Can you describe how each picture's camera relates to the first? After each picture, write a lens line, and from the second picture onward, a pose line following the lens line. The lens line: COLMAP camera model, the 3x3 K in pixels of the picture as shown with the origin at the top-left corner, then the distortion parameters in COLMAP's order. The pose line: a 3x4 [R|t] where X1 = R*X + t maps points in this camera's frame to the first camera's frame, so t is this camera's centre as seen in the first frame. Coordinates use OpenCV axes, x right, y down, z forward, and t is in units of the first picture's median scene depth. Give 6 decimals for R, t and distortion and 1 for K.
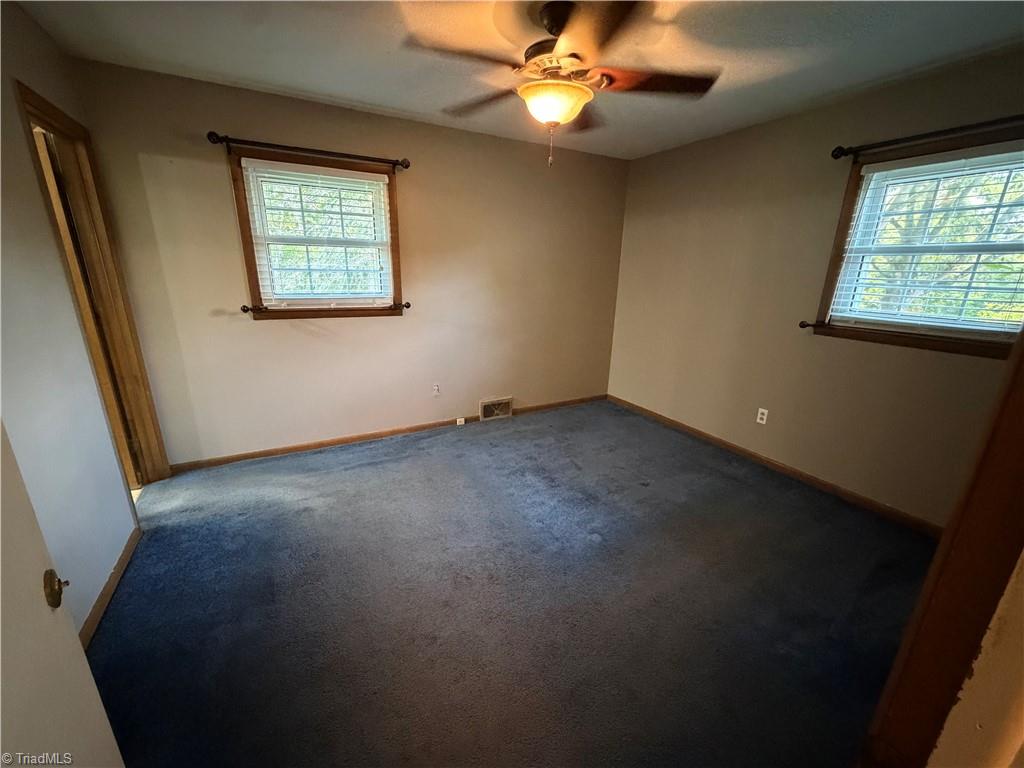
lens RADIAL K [[413.5, 0, 512.9], [0, 413.5, 382.9], [0, 0, 1]] dist [-0.000250, 0.000163]
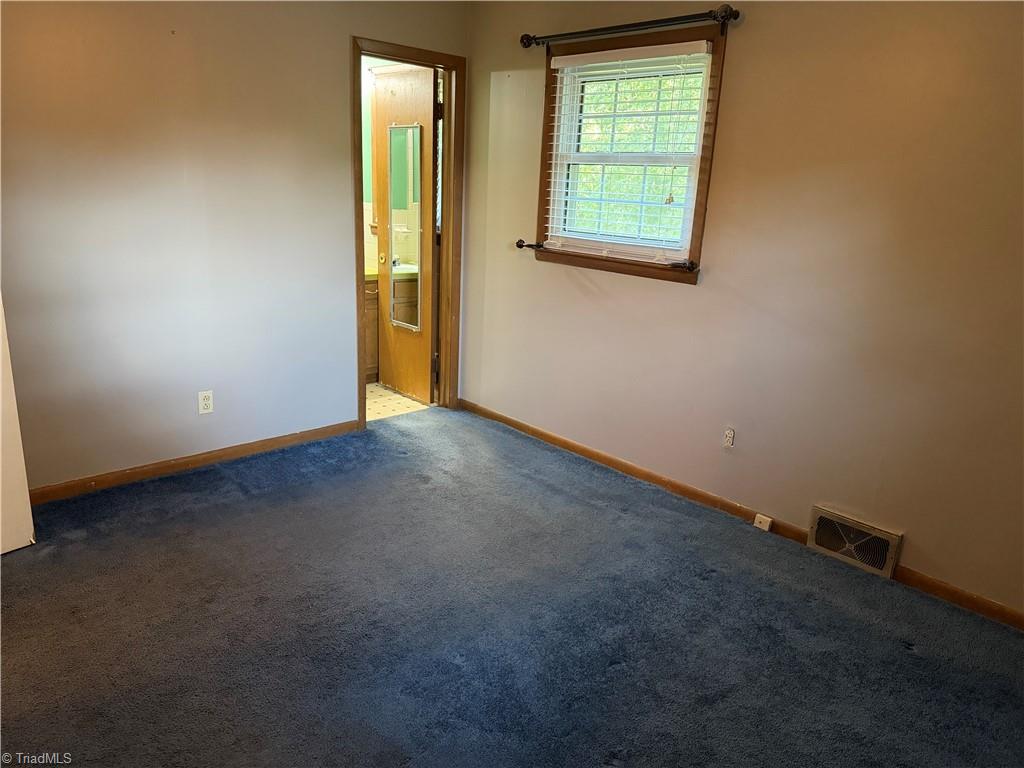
lens RADIAL K [[708.6, 0, 512.0], [0, 708.6, 384.0], [0, 0, 1]] dist [0.088276, -0.000666]
pose [[0.267283, 0.251595, -0.930194, 0.650886], [-0.314508, 0.935228, 0.162585, -0.123115], [0.910848, 0.249097, 0.329099, 0.511717]]
